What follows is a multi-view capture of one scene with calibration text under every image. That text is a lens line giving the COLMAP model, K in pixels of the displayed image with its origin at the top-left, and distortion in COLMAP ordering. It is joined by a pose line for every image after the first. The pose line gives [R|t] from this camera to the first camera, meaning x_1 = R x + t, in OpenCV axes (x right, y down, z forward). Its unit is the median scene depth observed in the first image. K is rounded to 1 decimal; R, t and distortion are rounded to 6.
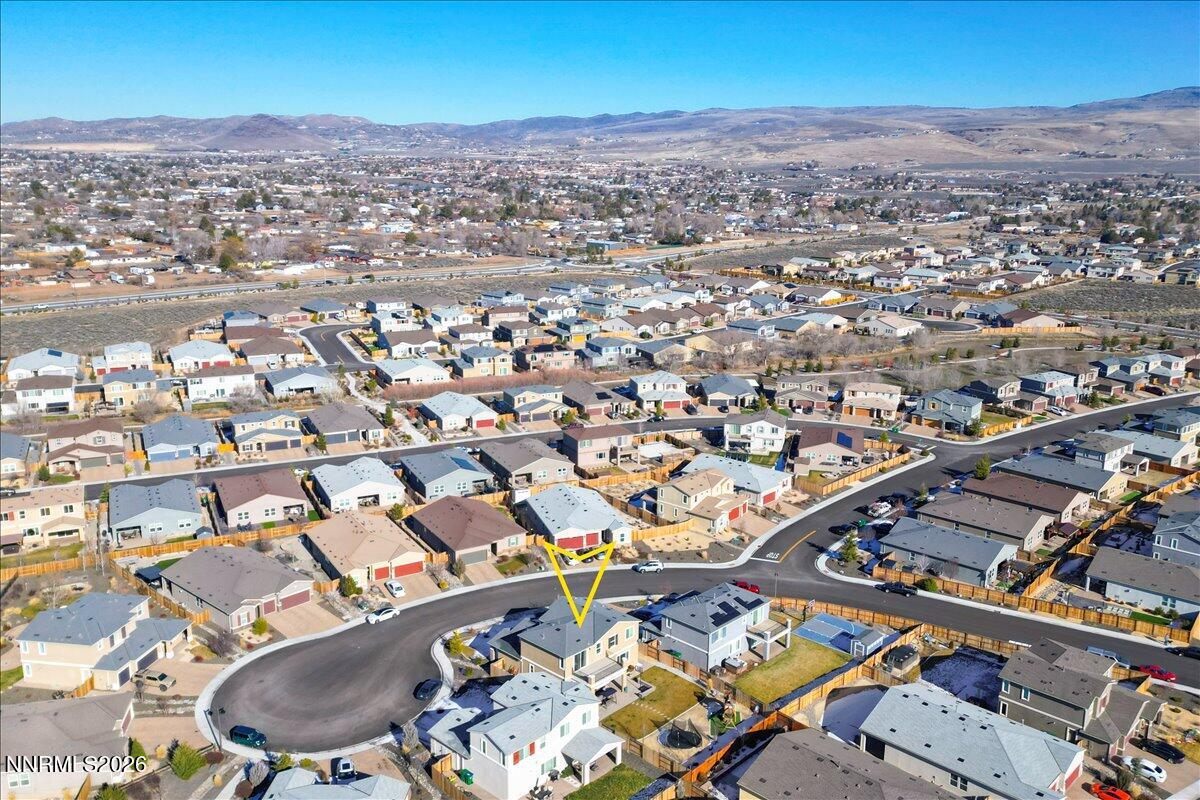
lens RADIAL K [[969.9, 0, 622.9], [0, 969.9, 417.9], [0, 0, 1]] dist [0.115729, -0.139665]
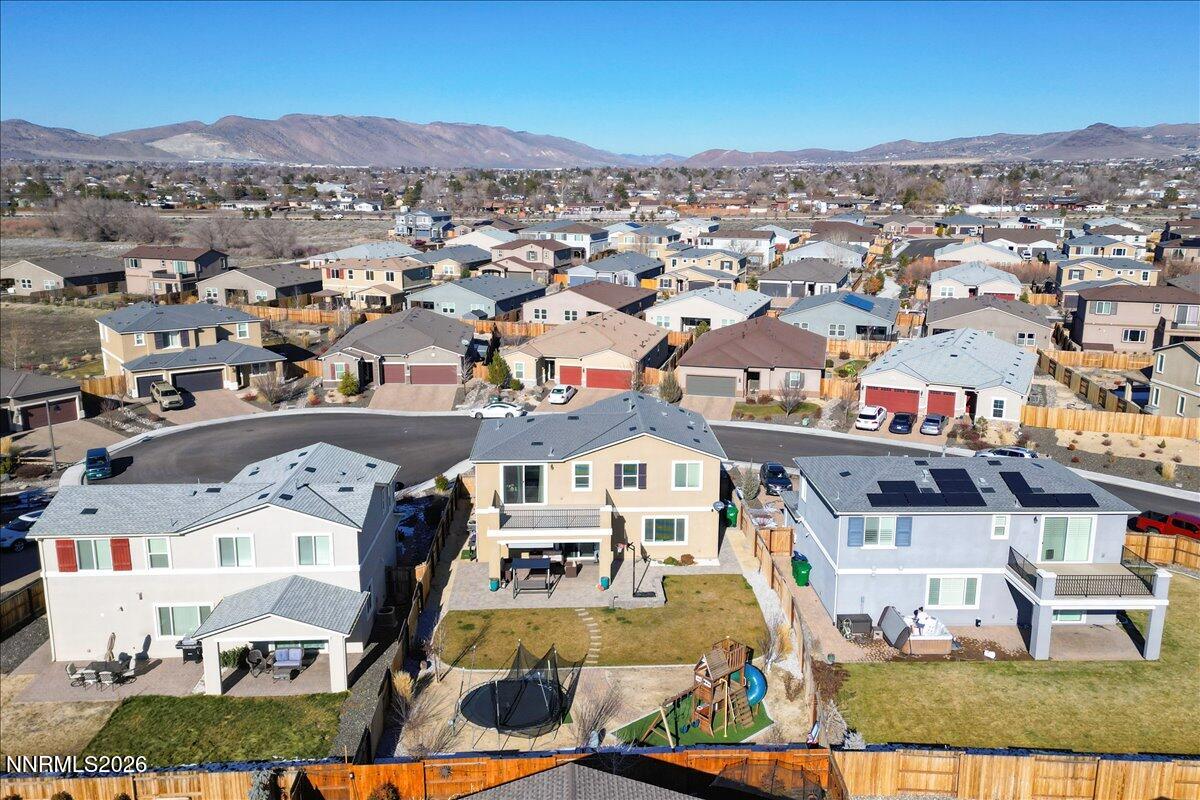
lens RADIAL K [[969.9, 0, 622.9], [0, 969.9, 417.9], [0, 0, 1]] dist [0.115729, -0.139665]
pose [[0.711470, 0.155542, -0.685286, 0.196722], [-0.168870, 0.984463, 0.048126, 0.130771], [0.682124, 0.081484, 0.726682, 0.487871]]
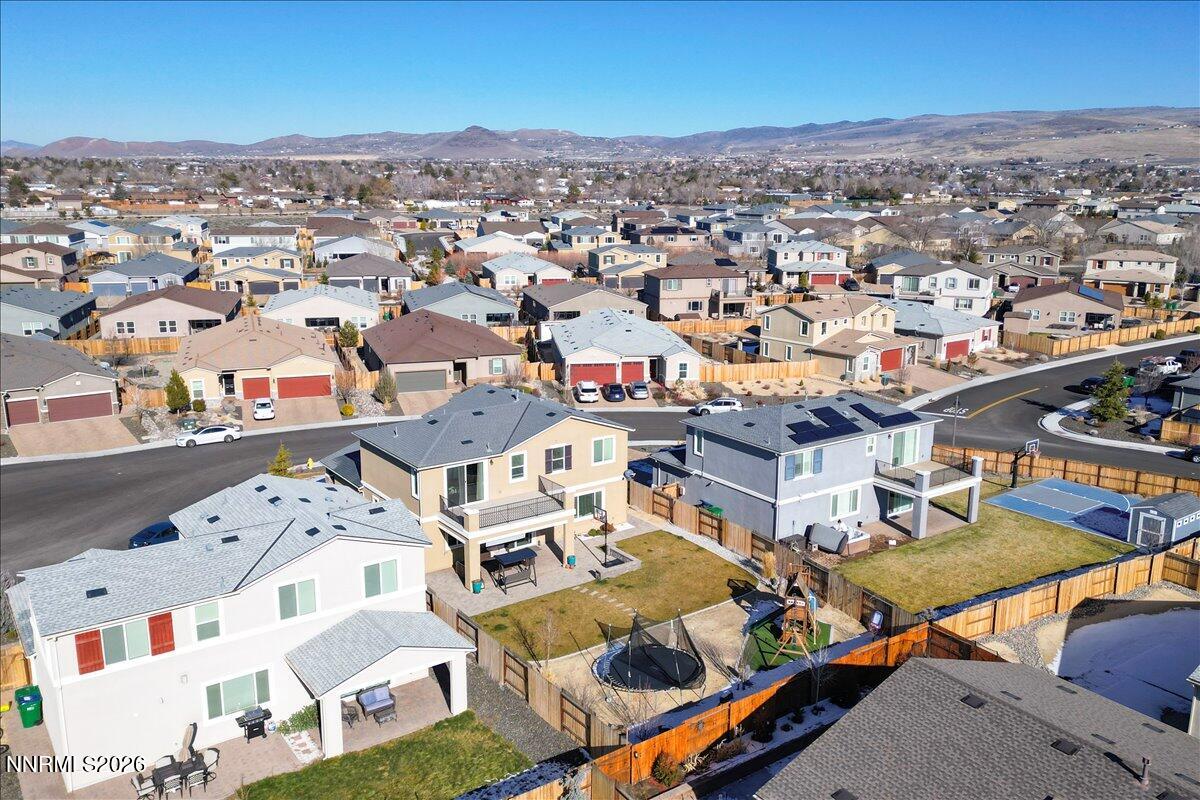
lens RADIAL K [[969.9, 0, 622.9], [0, 969.9, 417.9], [0, 0, 1]] dist [0.115729, -0.139665]
pose [[0.980201, 0.035397, -0.194817, 0.074964], [-0.037557, 0.999267, -0.007402, 0.151042], [0.194412, 0.014572, 0.980812, 0.404924]]
